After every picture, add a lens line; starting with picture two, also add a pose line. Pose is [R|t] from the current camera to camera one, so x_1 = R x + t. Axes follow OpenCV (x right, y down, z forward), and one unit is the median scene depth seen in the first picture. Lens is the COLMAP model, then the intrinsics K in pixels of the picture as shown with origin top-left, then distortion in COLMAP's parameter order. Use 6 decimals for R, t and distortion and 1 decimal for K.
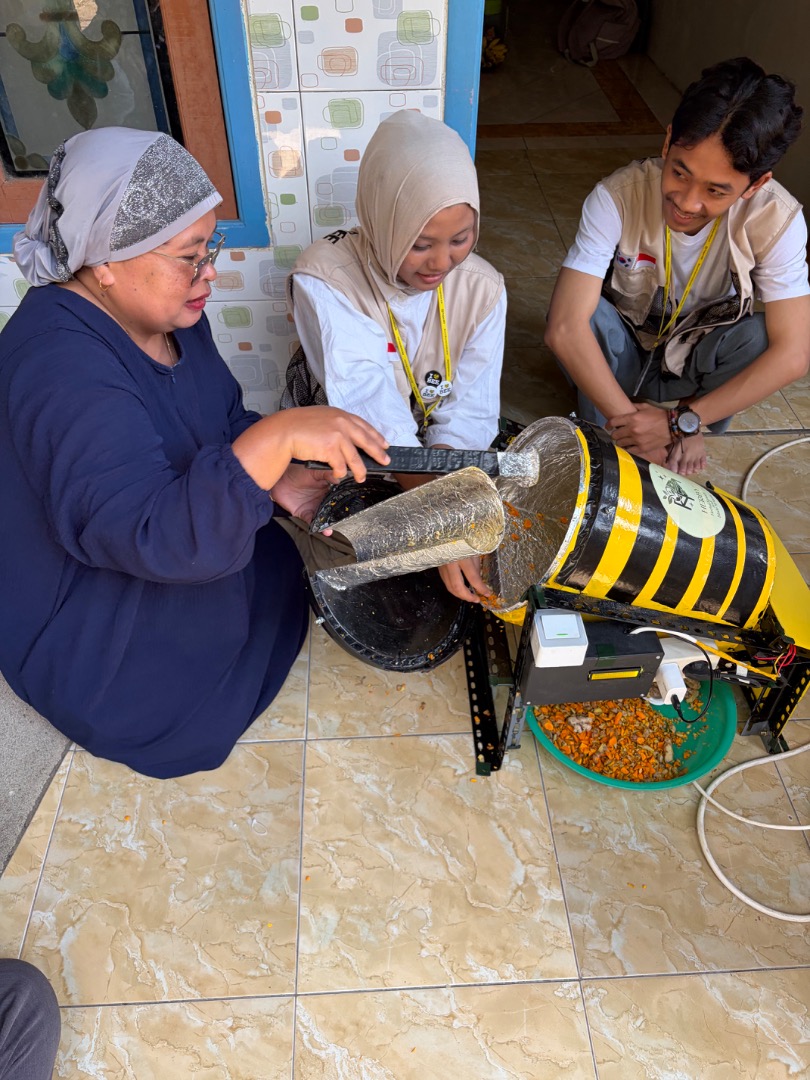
lens RADIAL K [[820.4, 0, 405.0], [0, 820.4, 540.0], [0, 0, 1]] dist [0.004145, 0.003449]
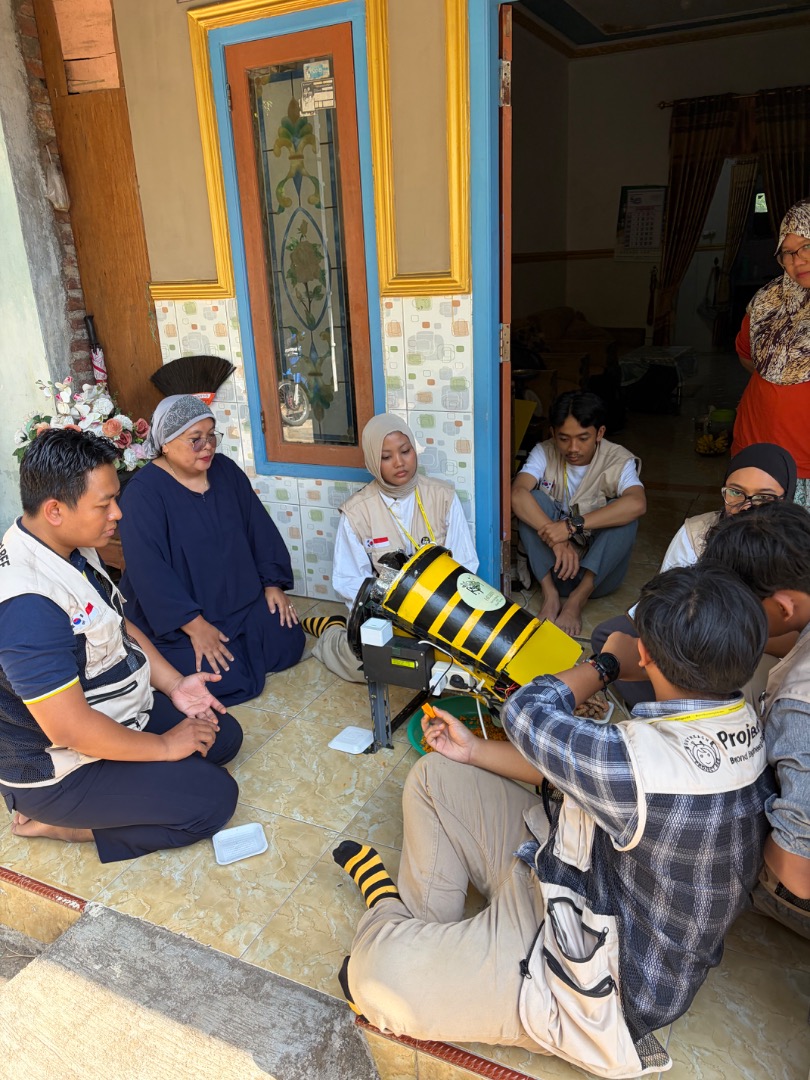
lens RADIAL K [[794.5, 0, 405.0], [0, 794.5, 540.0], [0, 0, 1]] dist [0.040512, -0.057765]
pose [[0.877753, 0.124511, -0.462651, 0.858915], [-0.304775, 0.890182, -0.338656, 0.427559], [0.369677, 0.438261, 0.819308, -0.493189]]
